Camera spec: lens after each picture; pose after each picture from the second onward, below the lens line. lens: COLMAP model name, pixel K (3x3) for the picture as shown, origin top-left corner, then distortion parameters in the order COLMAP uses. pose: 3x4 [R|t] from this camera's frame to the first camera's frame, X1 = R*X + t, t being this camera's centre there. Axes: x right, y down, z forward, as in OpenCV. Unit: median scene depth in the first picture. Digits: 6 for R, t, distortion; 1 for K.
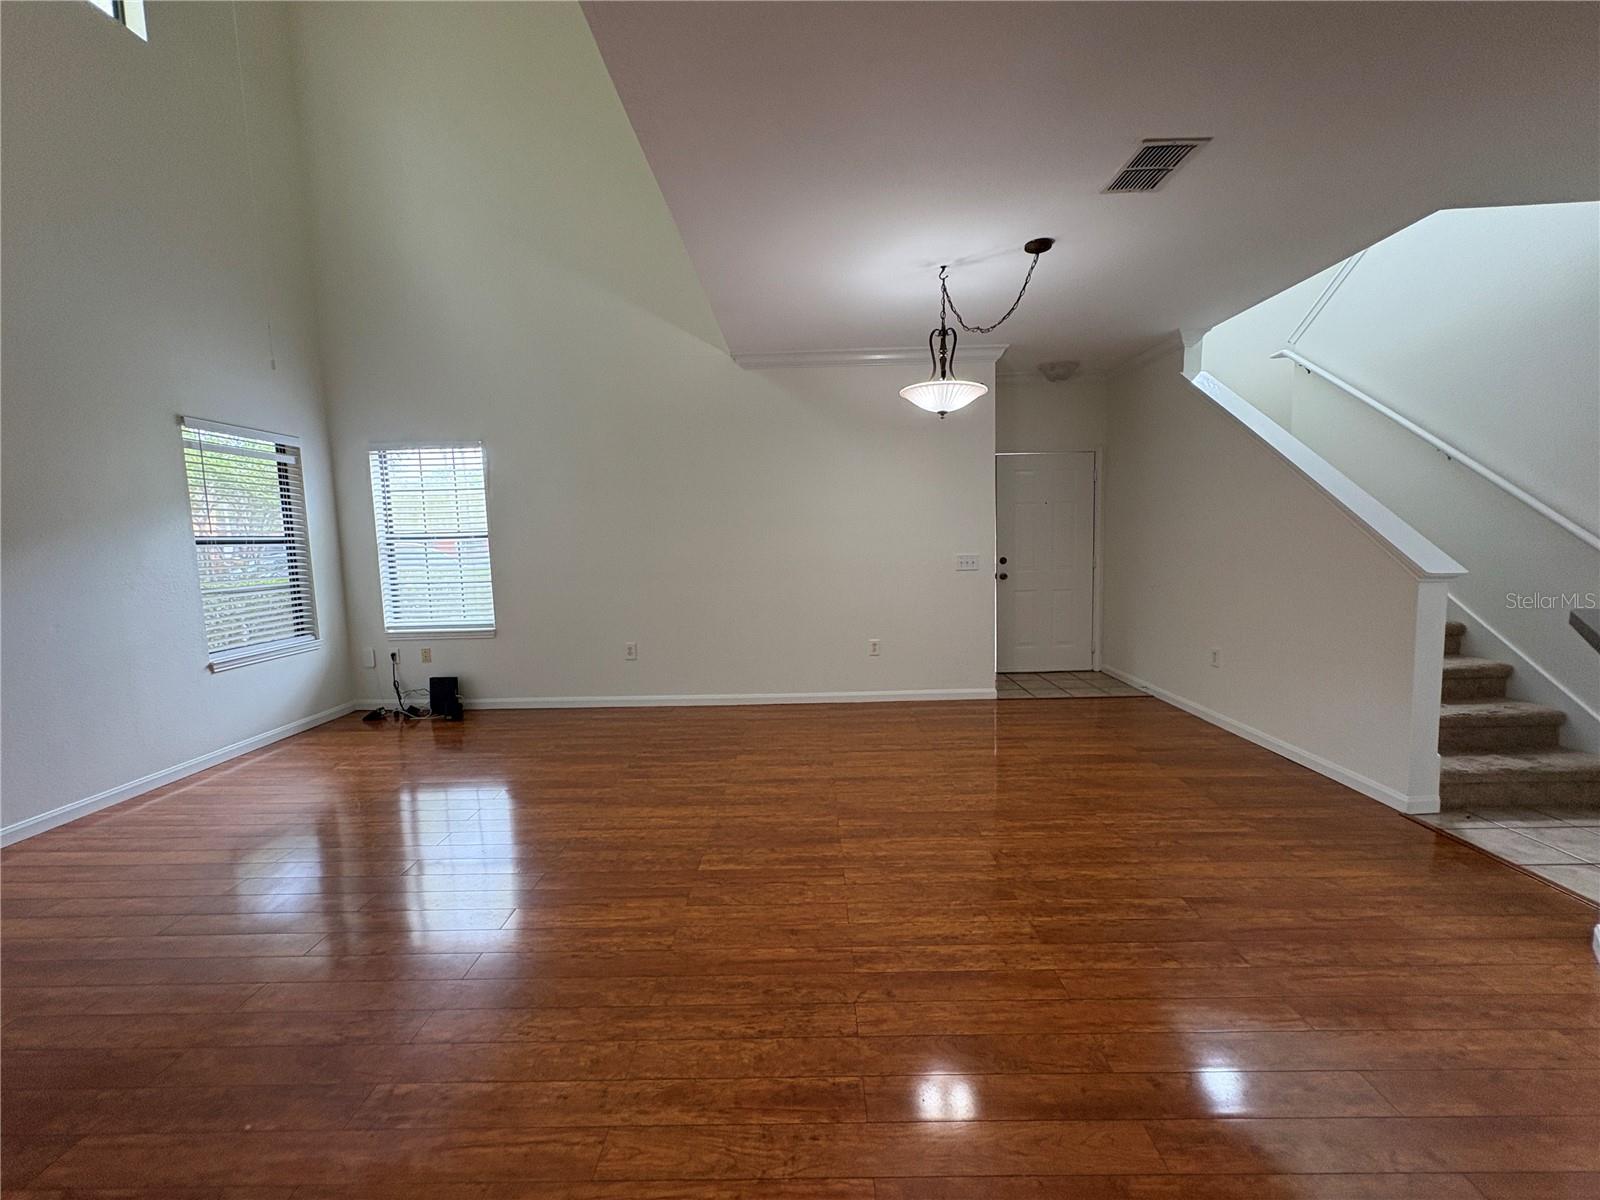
lens RADIAL K [[639.5, 0, 801.9], [0, 639.5, 599.6], [0, 0, 1]] dist [0.000301, 0.000388]
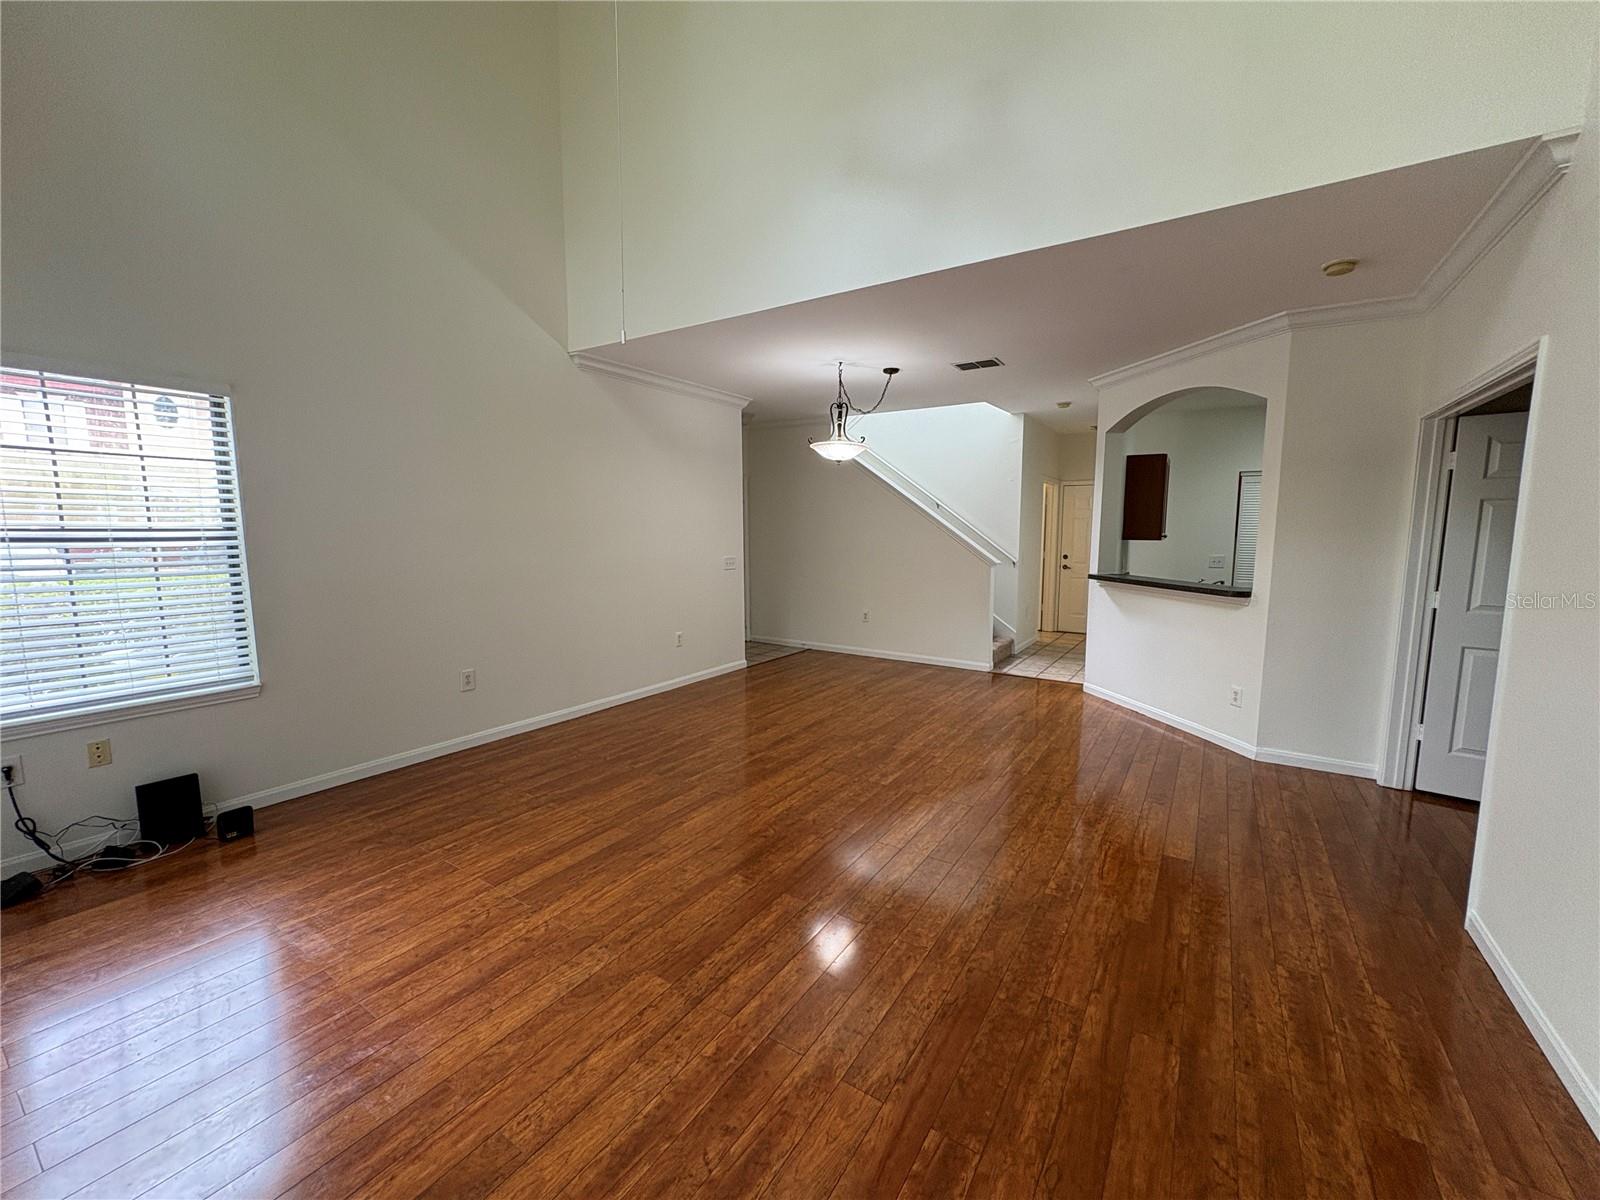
lens RADIAL K [[639.5, 0, 801.9], [0, 639.5, 599.6], [0, 0, 1]] dist [0.000301, 0.000388]
pose [[0.539476, -0.069450, 0.839132, -0.972347], [0.067132, 0.996968, 0.039354, -0.035272], [-0.839321, 0.035102, 0.542502, 0.260466]]
